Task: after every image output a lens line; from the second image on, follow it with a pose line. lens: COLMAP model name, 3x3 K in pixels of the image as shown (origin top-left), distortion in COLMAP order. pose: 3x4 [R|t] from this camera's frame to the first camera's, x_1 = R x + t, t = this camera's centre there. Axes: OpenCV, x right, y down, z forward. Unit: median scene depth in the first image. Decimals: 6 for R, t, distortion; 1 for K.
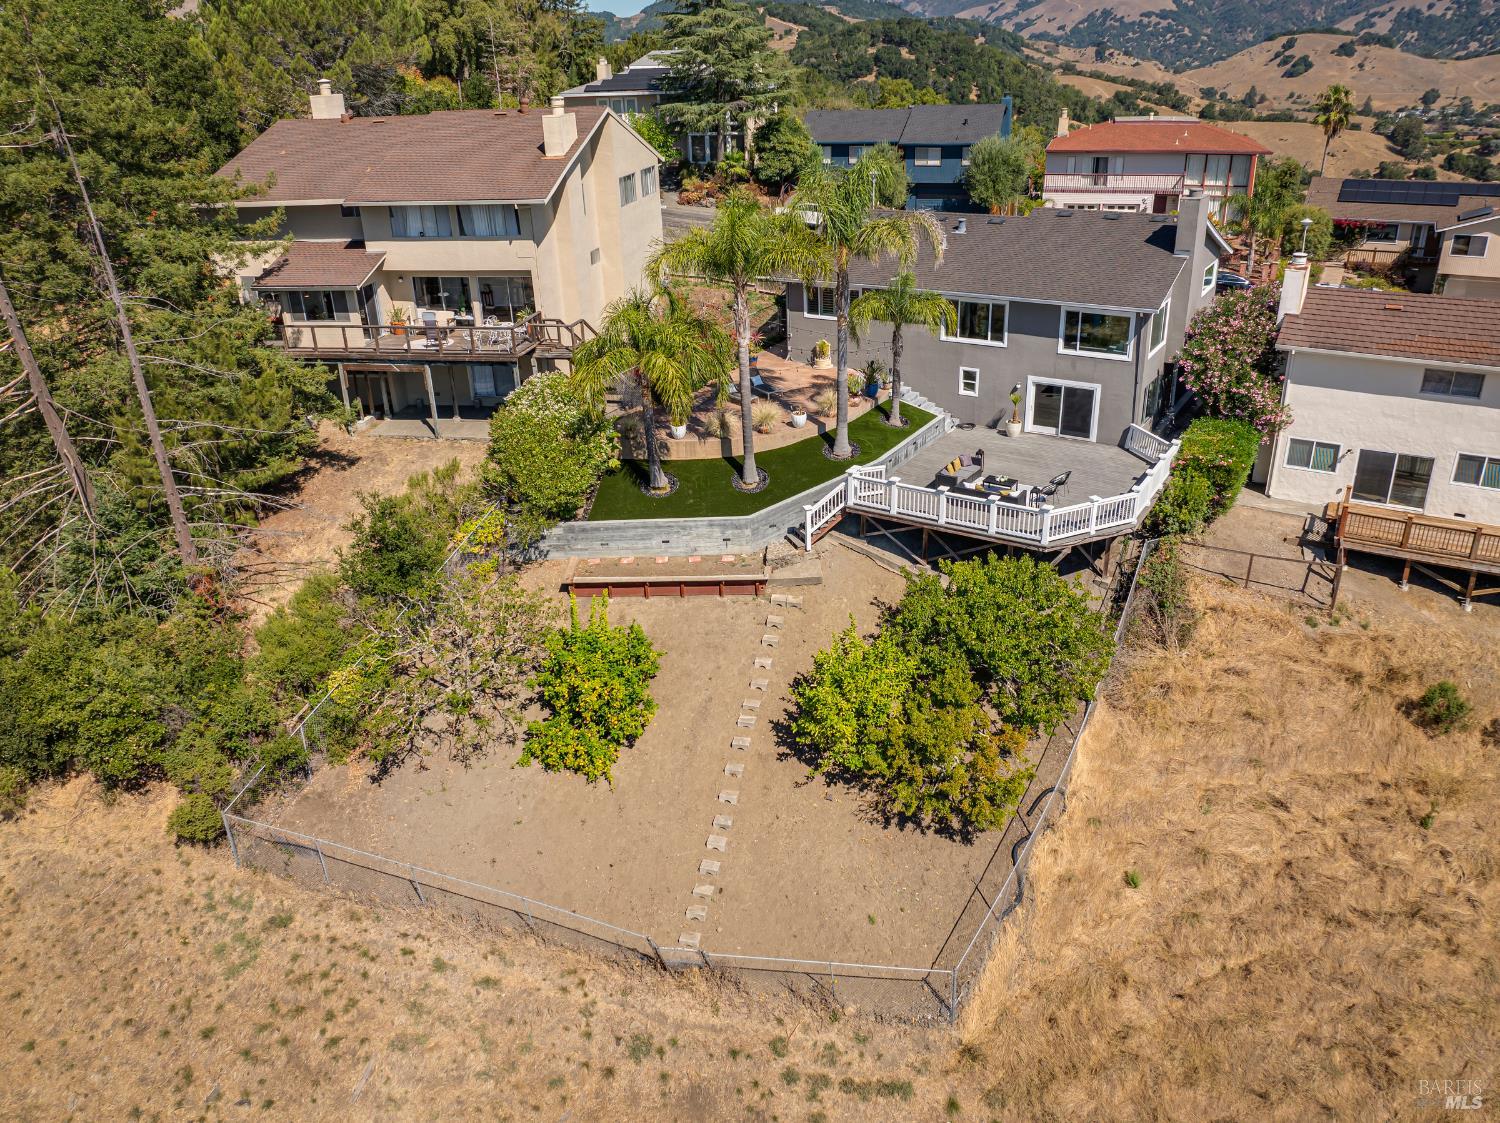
lens RADIAL K [[1100.0, 0, 750.7], [0, 1100.0, 542.1], [0, 0, 1]] dist [-0.033323, -0.003886]
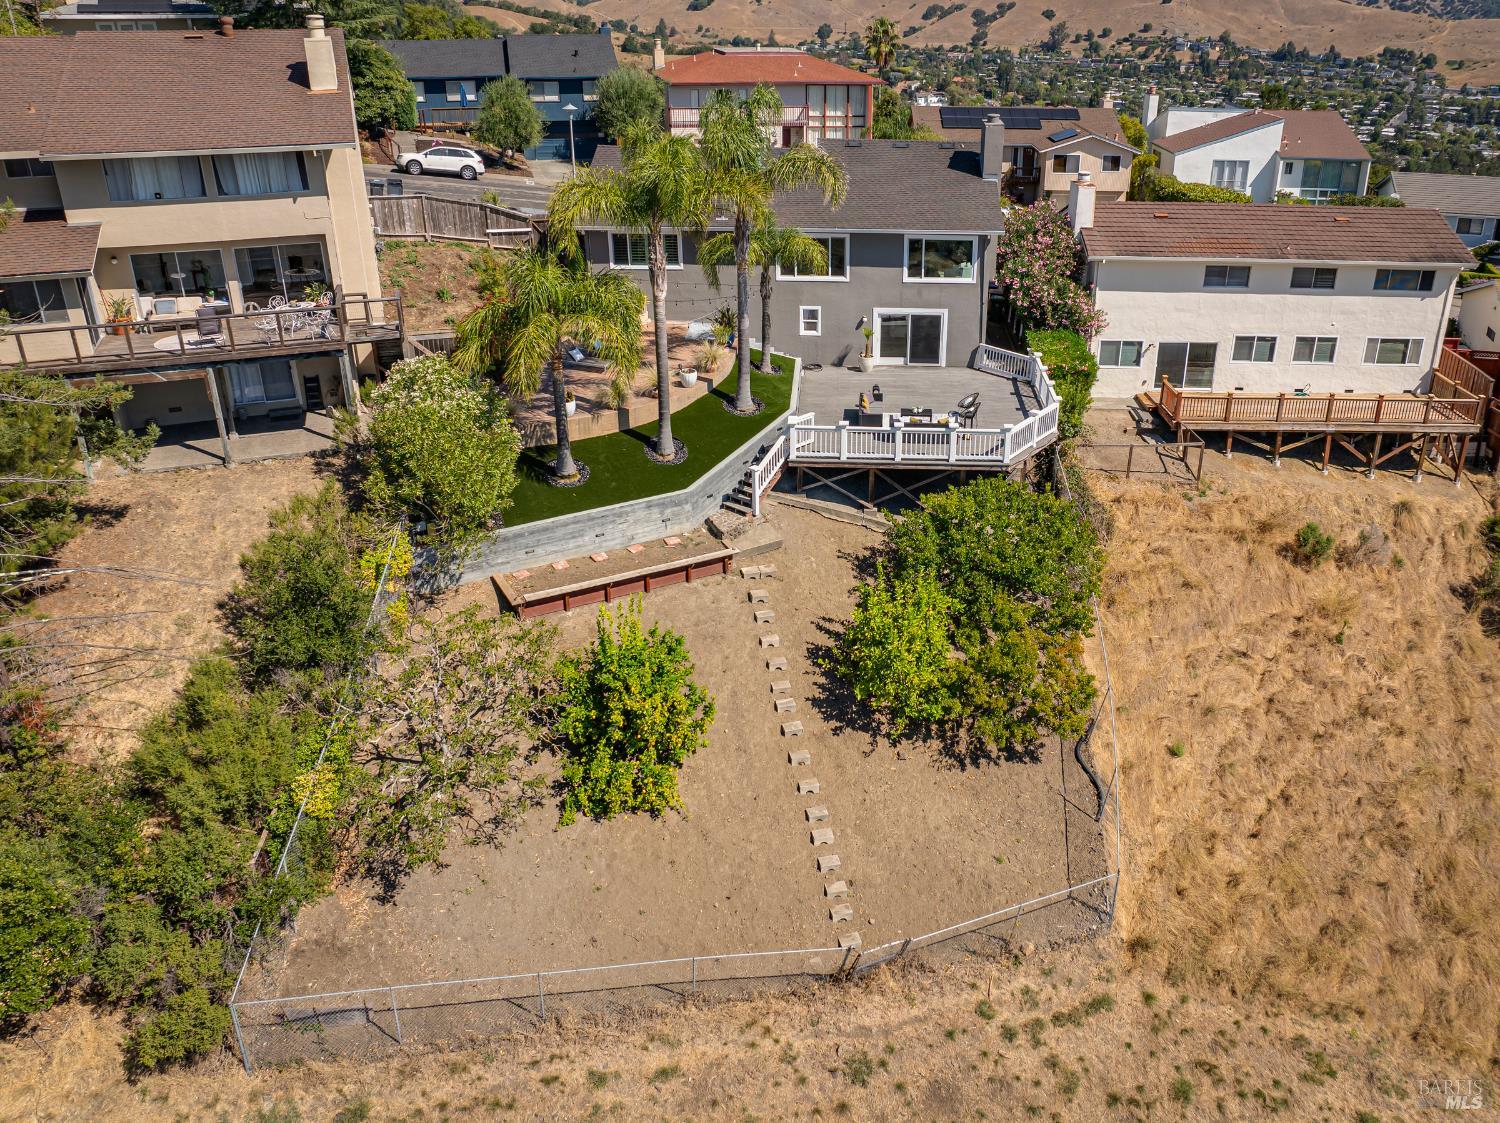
lens RADIAL K [[1215.8, 0, 840.0], [0, 1215.8, 509.3], [0, 0, 1]] dist [-0.014338, -0.055473]
pose [[0.854339, -0.172739, 0.490170, -0.374312], [0.177416, 0.983427, 0.037339, -0.022246], [-0.488496, 0.055064, 0.870827, 0.081998]]
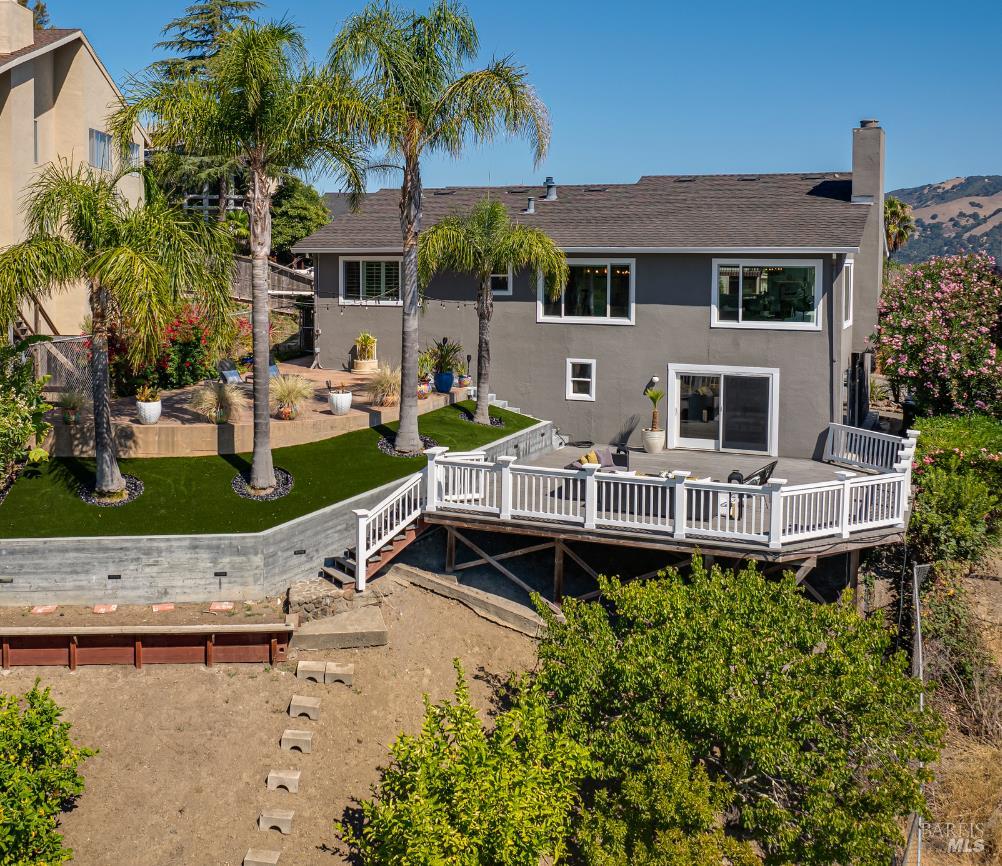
lens RADIAL K [[1201.4, 0, 381.8], [0, 1201.4, 309.4], [0, 0, 1]] dist [-0.017370, -0.045693]
pose [[0.993302, 0.031890, 0.111055, -0.012065], [0.011185, 0.930105, -0.367122, 0.100746], [-0.115001, 0.365906, 0.923519, 0.344599]]
